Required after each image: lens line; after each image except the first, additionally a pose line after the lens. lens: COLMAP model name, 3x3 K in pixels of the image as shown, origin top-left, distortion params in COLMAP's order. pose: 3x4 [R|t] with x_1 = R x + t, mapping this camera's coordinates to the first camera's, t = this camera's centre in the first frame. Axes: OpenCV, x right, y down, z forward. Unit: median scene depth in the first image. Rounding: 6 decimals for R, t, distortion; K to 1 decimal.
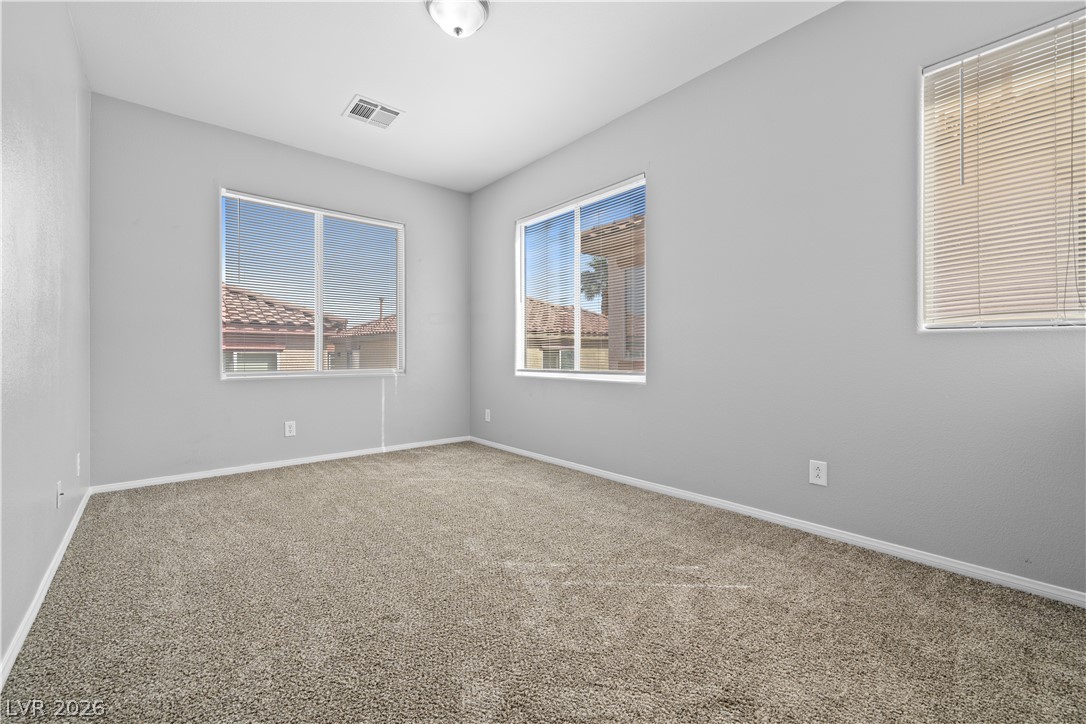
lens RADIAL K [[442.8, 0, 536.7], [0, 442.8, 363.2], [0, 0, 1]] dist [-0.000241, 0.000043]
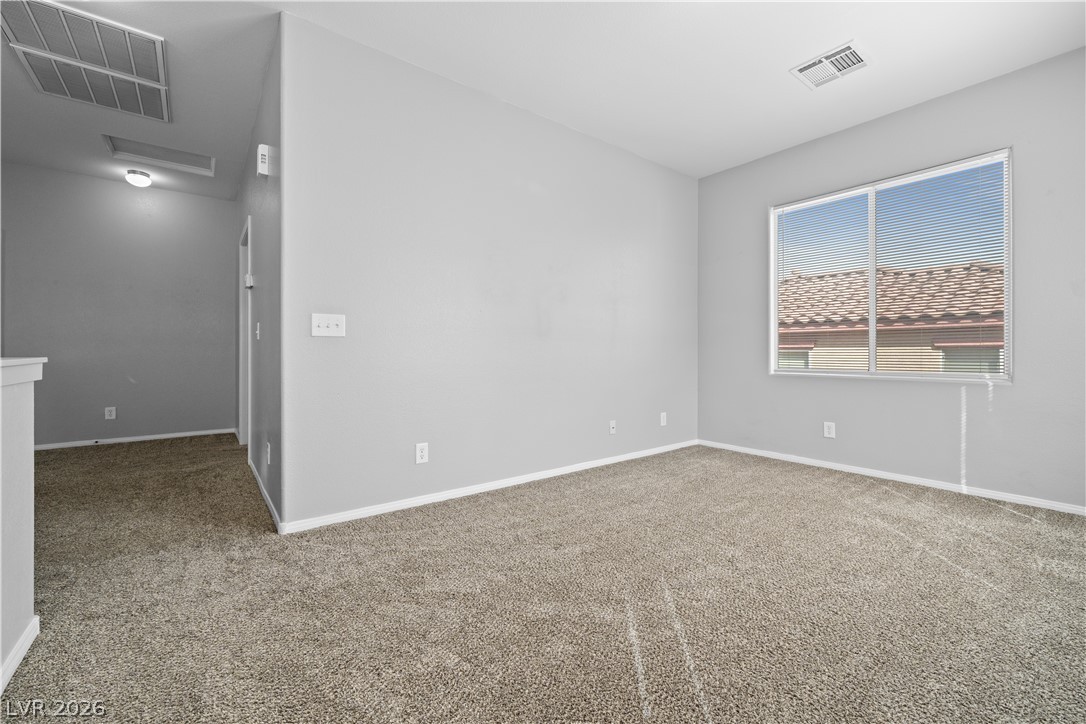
lens RADIAL K [[451.0, 0, 540.9], [0, 451.0, 350.9], [0, 0, 1]] dist [-0.000736, -0.000012]
pose [[-0.048704, 0.001401, -0.998812, 0.470710], [-0.016576, 0.999860, 0.002211, -0.015335], [0.998676, 0.016664, -0.048674, 0.436546]]
